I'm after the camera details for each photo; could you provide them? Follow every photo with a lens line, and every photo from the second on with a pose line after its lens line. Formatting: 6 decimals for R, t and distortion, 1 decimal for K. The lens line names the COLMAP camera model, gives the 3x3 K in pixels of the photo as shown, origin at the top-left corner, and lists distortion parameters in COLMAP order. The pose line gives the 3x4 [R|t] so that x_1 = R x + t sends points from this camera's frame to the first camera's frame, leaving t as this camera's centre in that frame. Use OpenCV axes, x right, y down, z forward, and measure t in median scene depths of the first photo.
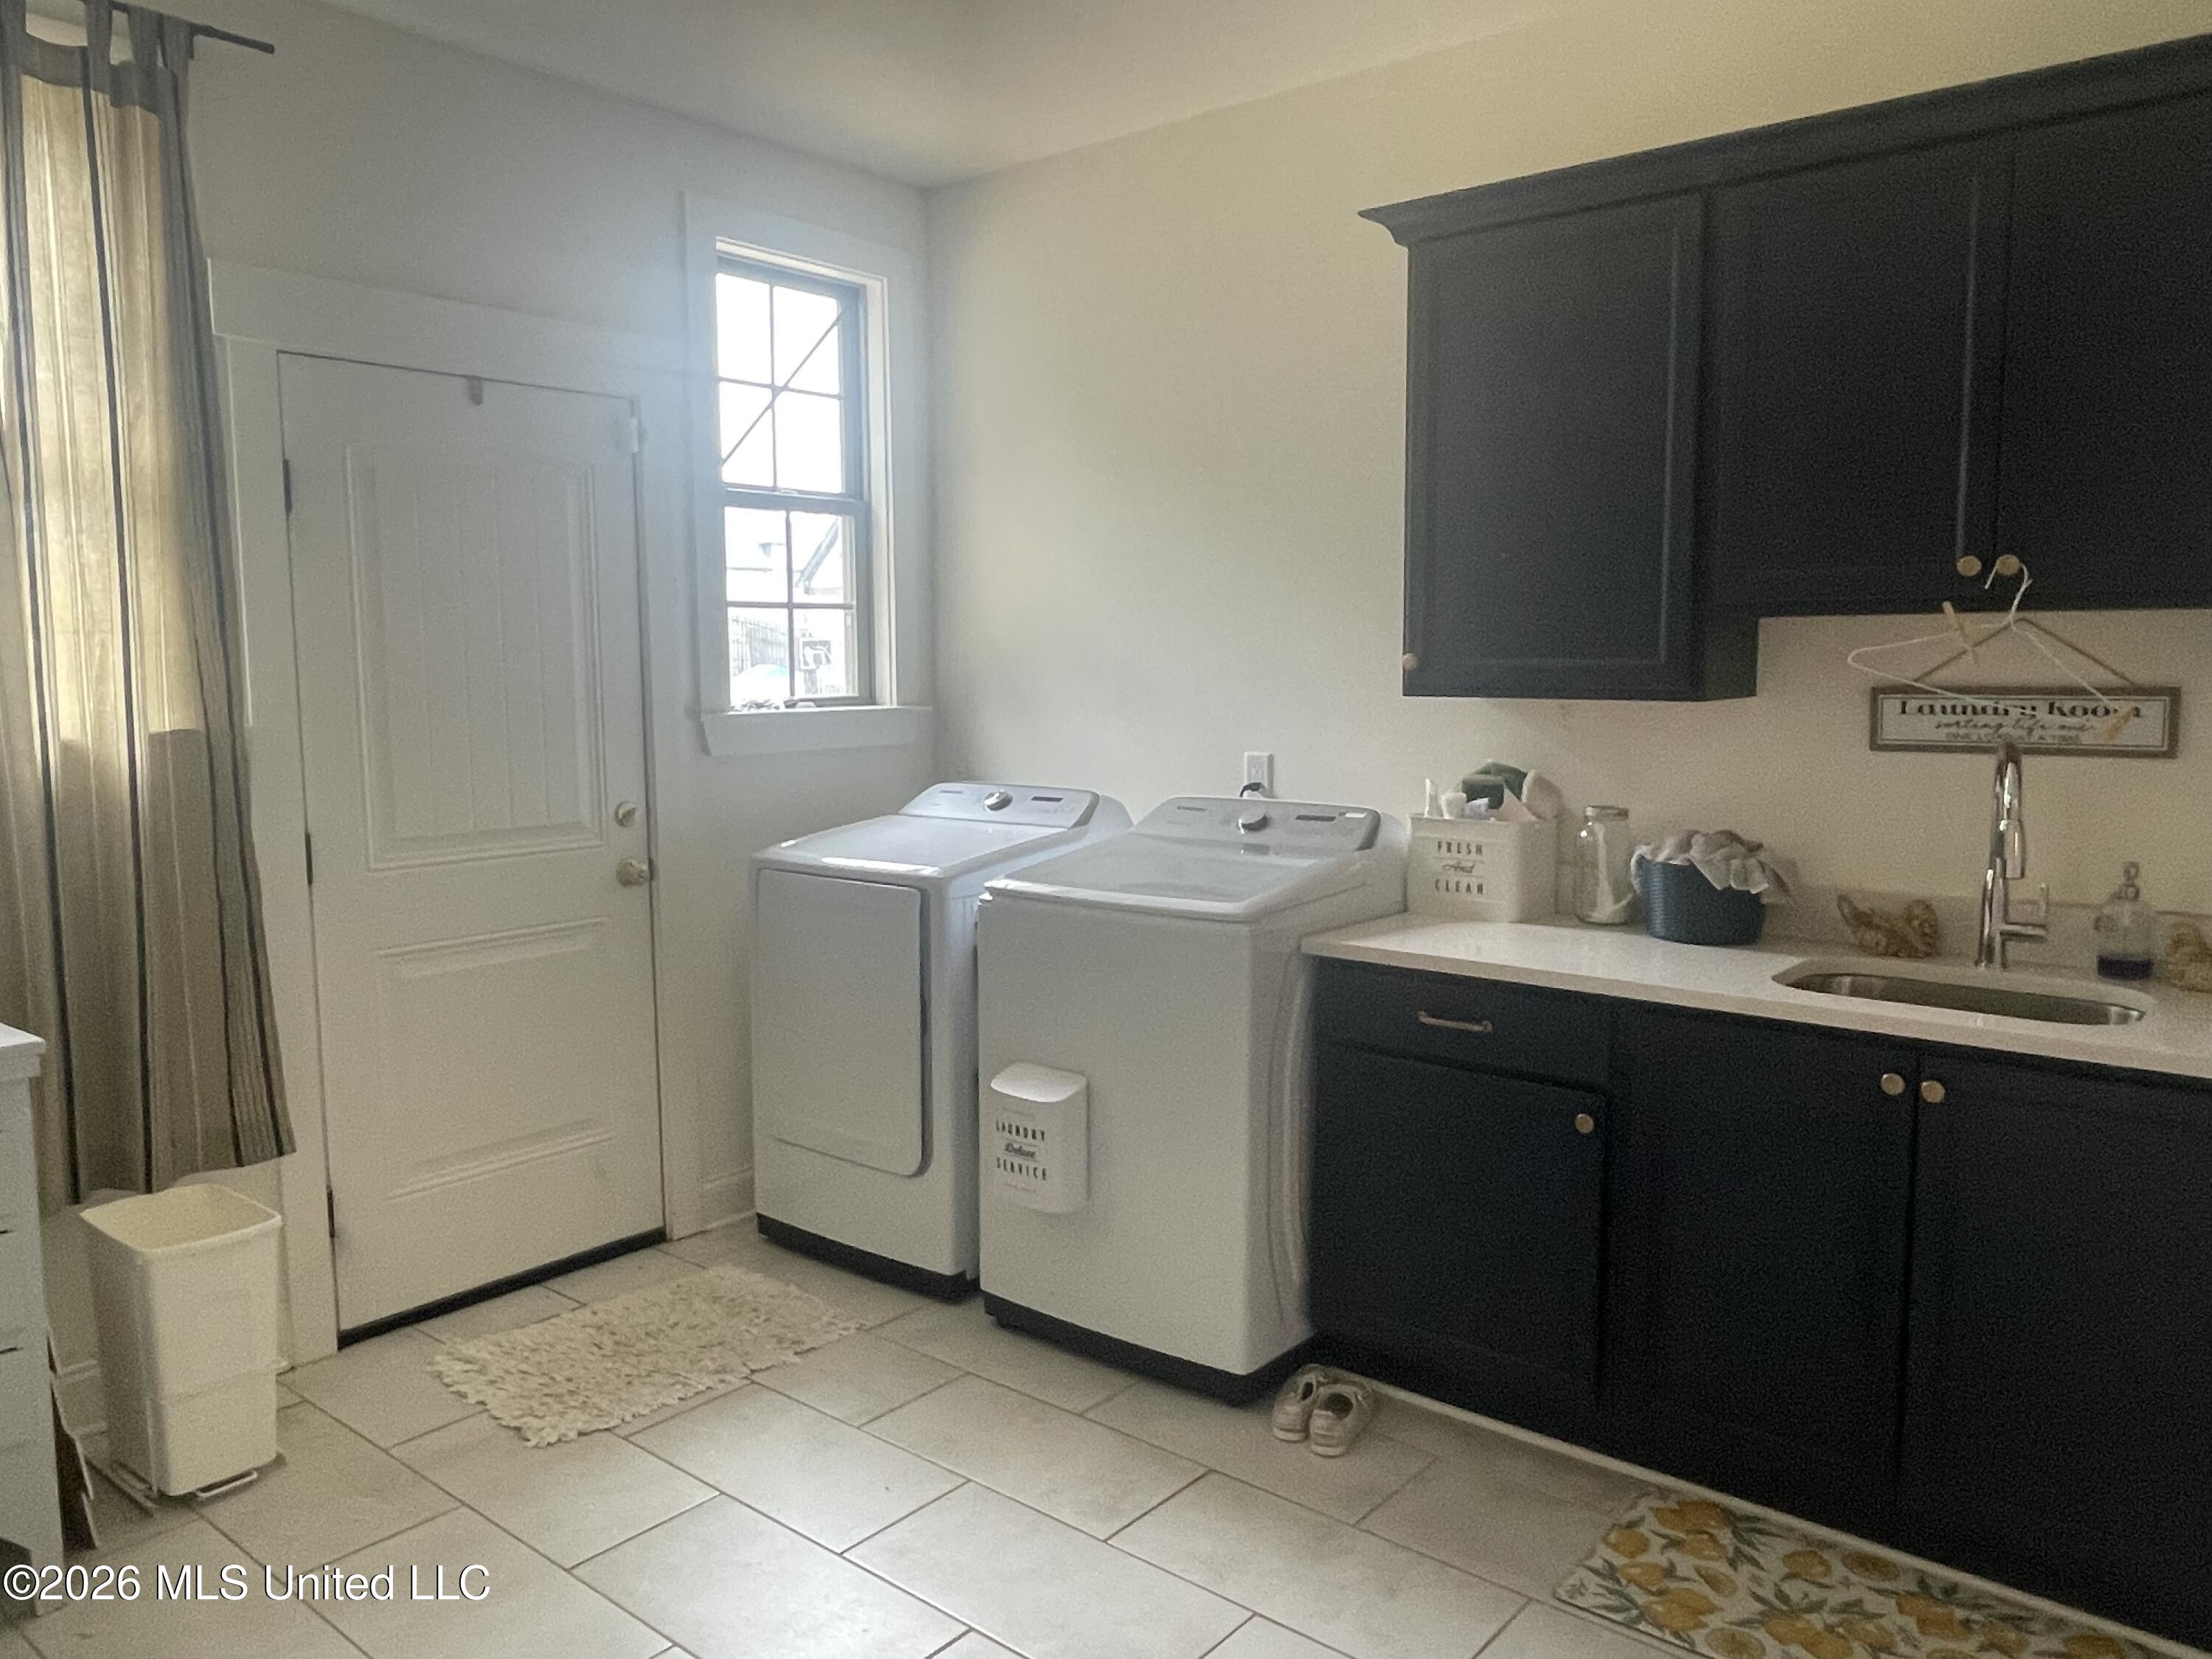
lens RADIAL K [[1586.1, 0, 1106.0], [0, 1586.1, 829.5], [0, 0, 1]] dist [-0.001623, -0.001546]
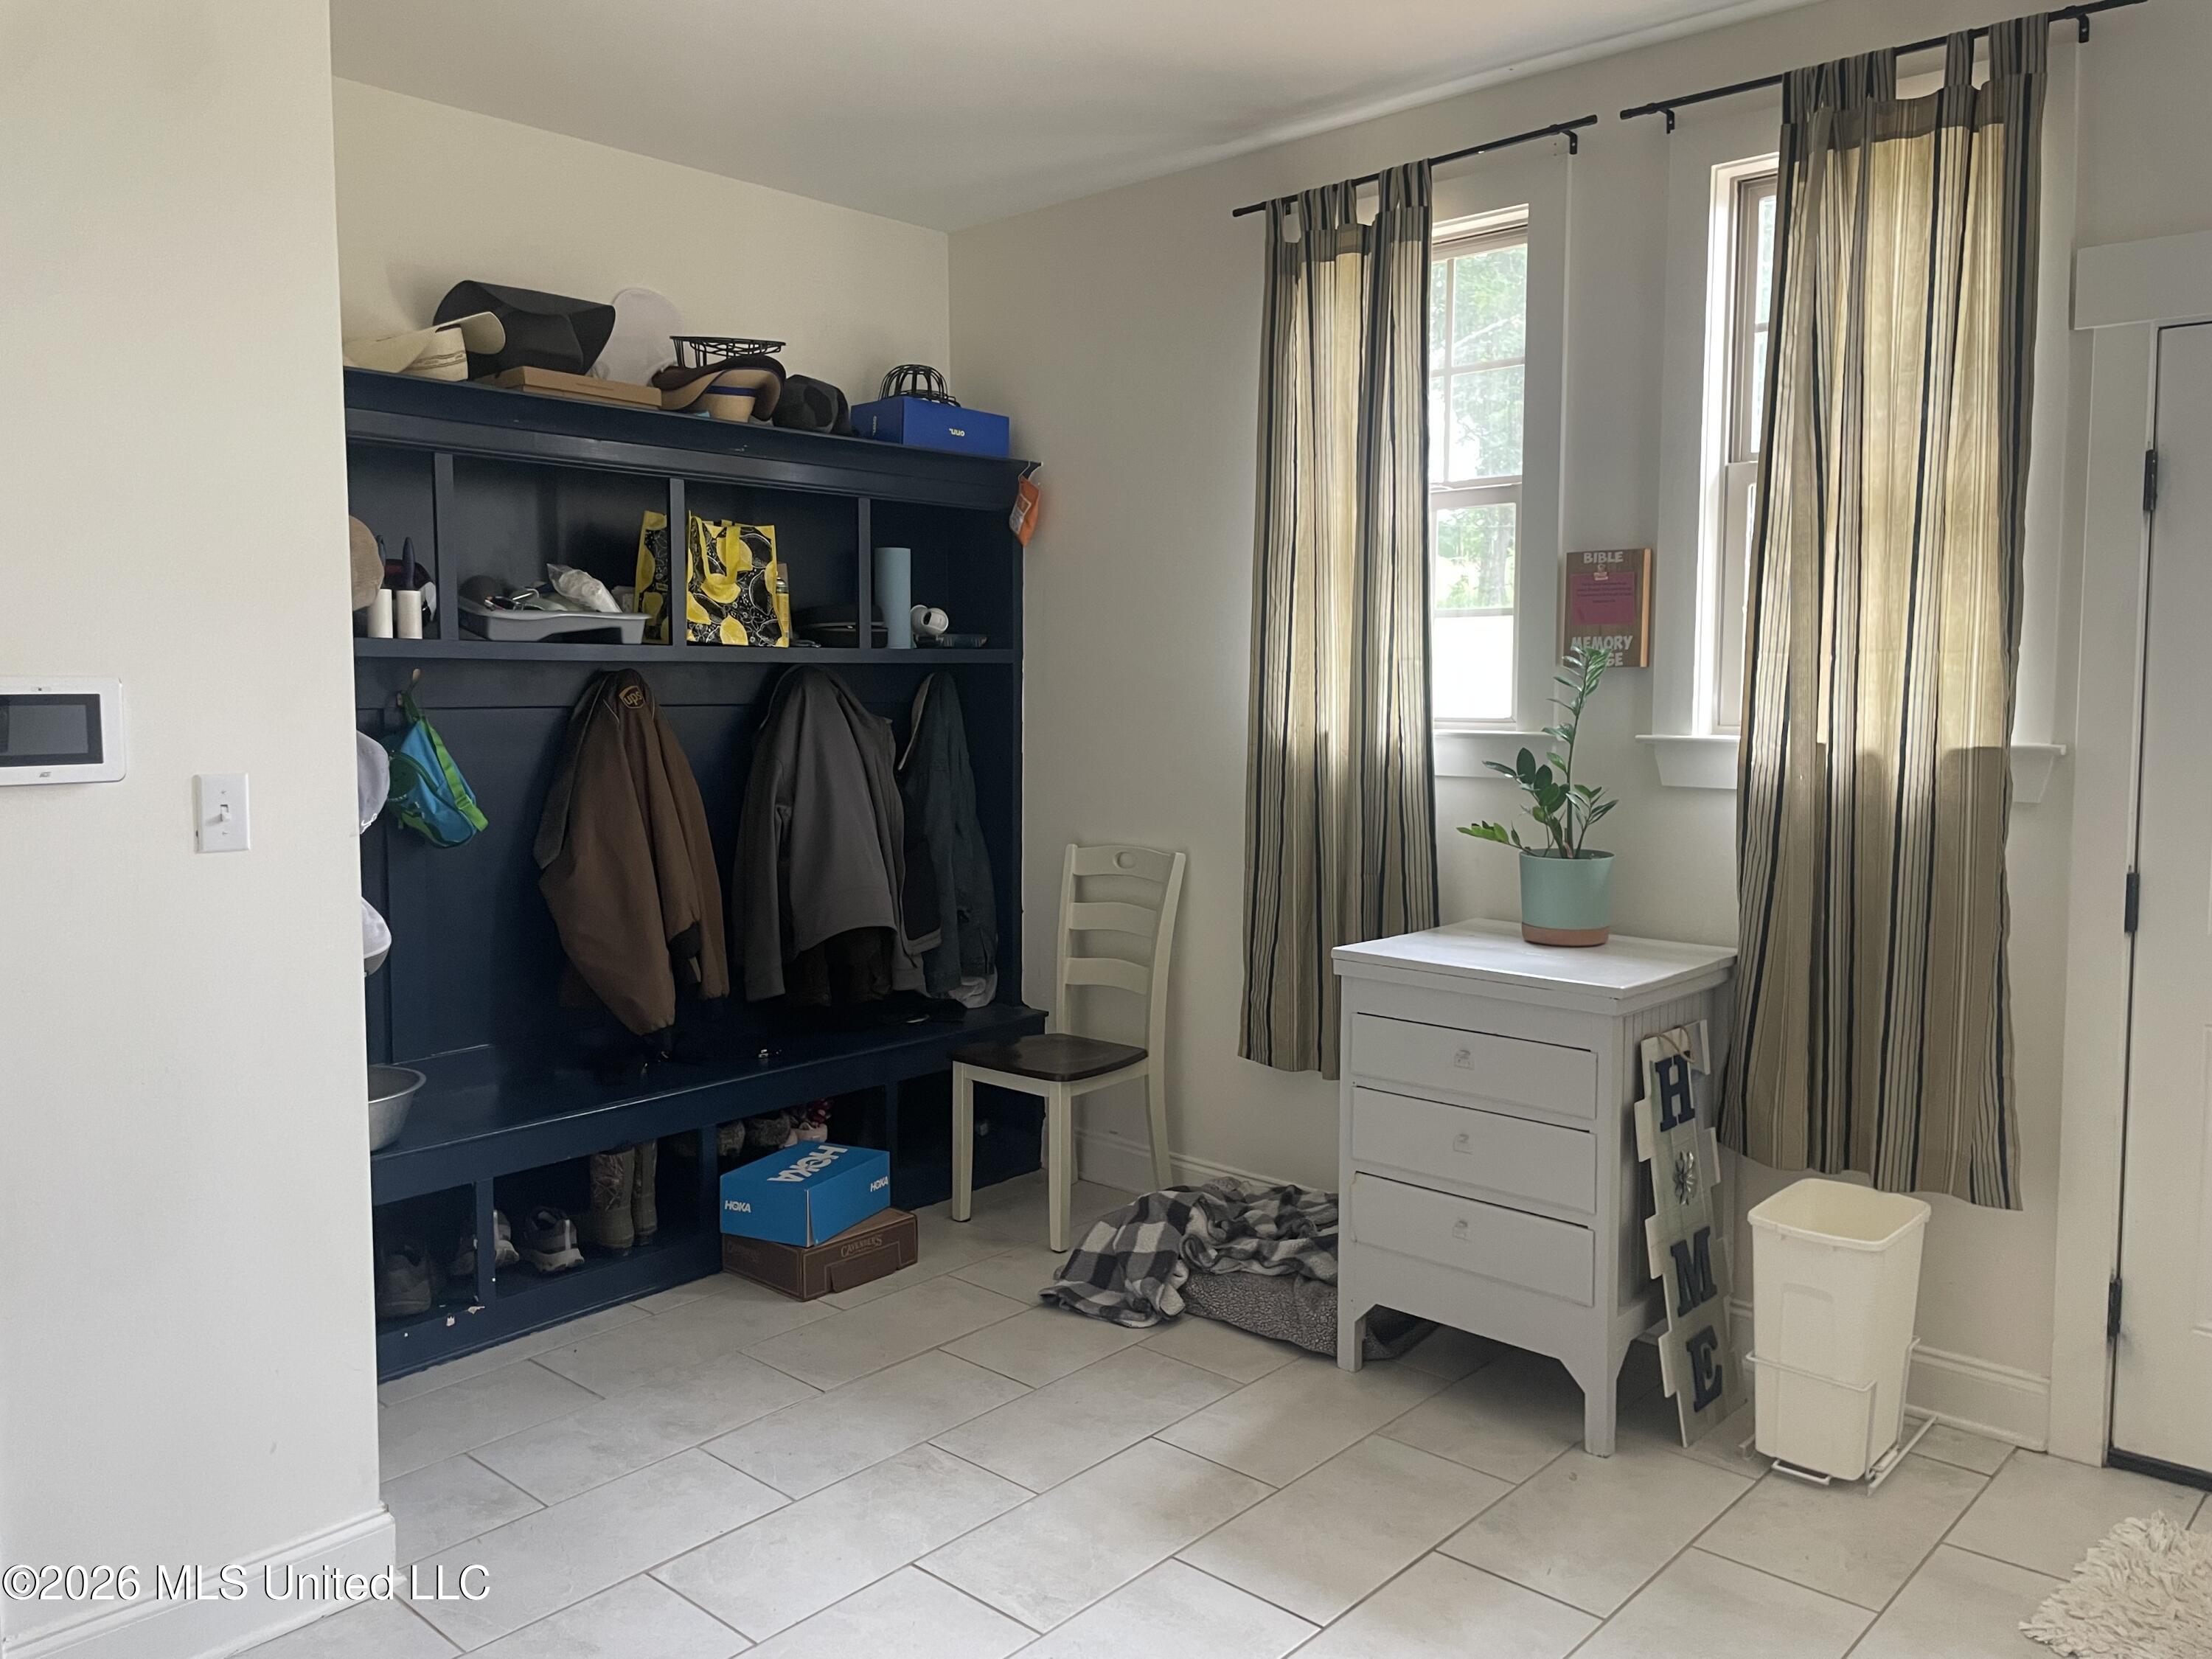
lens RADIAL K [[1664.9, 0, 1106.0], [0, 1664.9, 829.5], [0, 0, 1]] dist [0.002318, 0.001282]
pose [[-0.046595, 0.085783, -0.995224, 0.507463], [-0.103381, 0.990542, 0.090219, -0.052542], [0.993550, 0.107091, -0.037286, 0.539647]]
